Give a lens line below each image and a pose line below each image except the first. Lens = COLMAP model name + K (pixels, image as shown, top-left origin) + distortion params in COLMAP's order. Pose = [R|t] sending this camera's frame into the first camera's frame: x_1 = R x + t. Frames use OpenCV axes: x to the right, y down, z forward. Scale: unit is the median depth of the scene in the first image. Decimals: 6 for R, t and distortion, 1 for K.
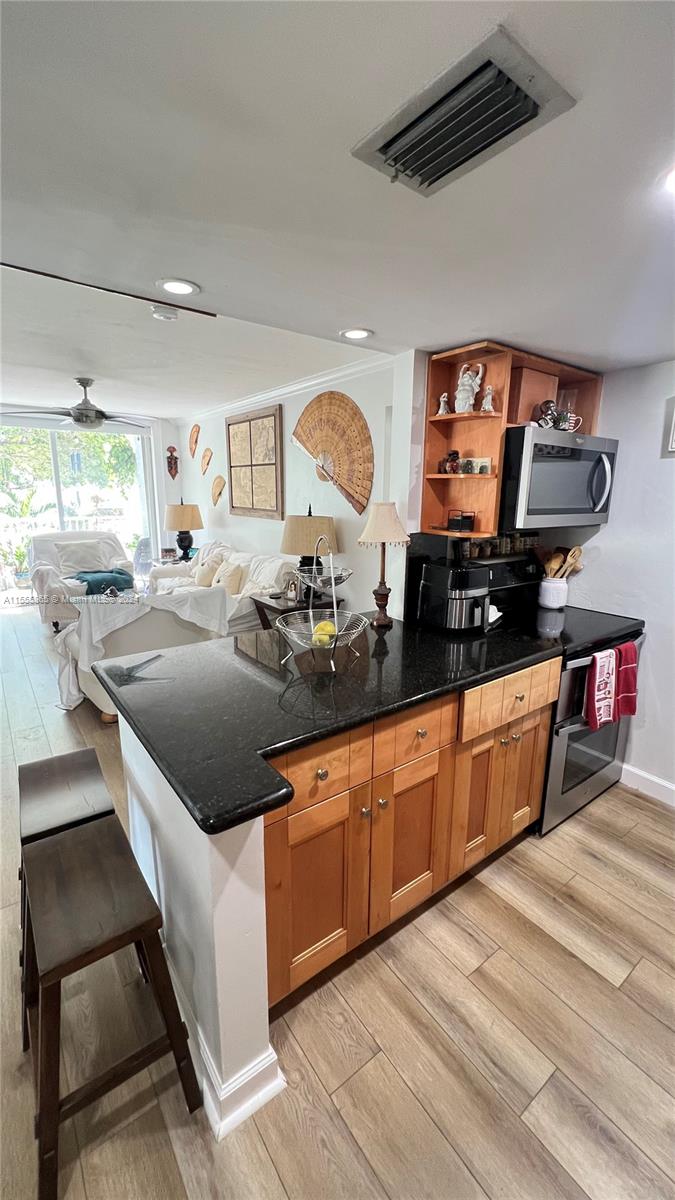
lens RADIAL K [[482.3, 0, 341.9], [0, 482.3, 598.5], [0, 0, 1]] dist [-0.001589, 0.000004]
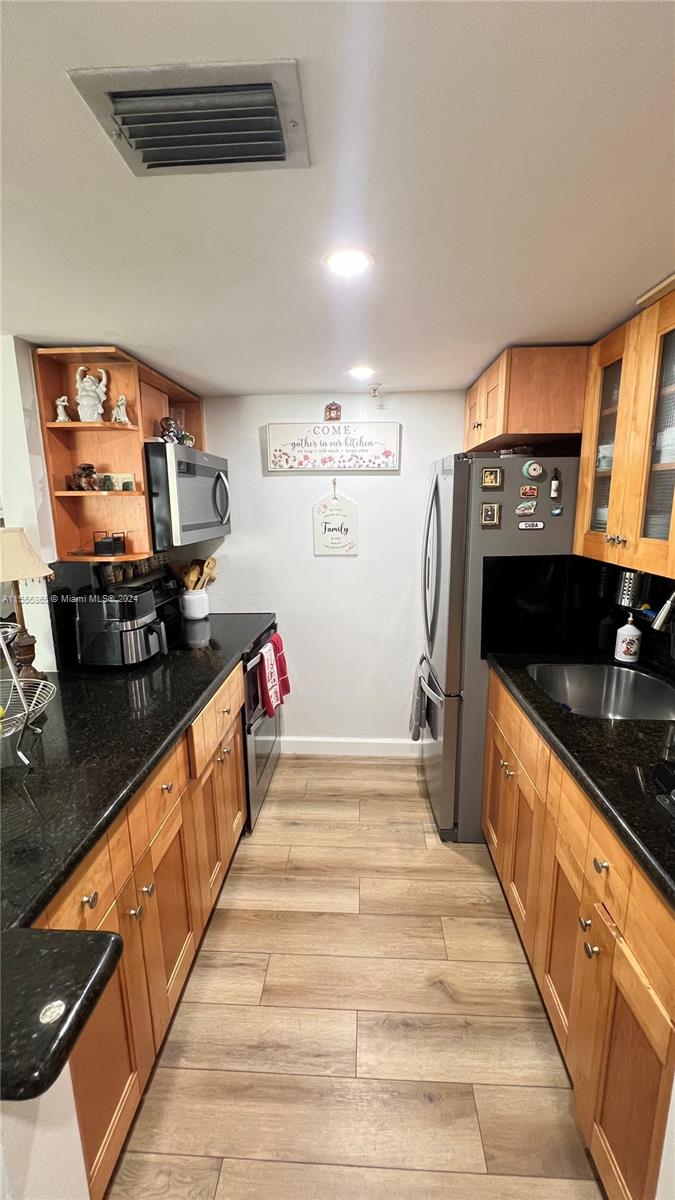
lens RADIAL K [[482.3, 0, 340.5], [0, 482.3, 598.0], [0, 0, 1]] dist [-0.001589, 0.000004]
pose [[0.641112, -0.172886, 0.747720, -0.169579], [0.189875, 0.979738, 0.063730, -0.040469], [-0.743588, 0.101115, 0.660949, 0.114171]]
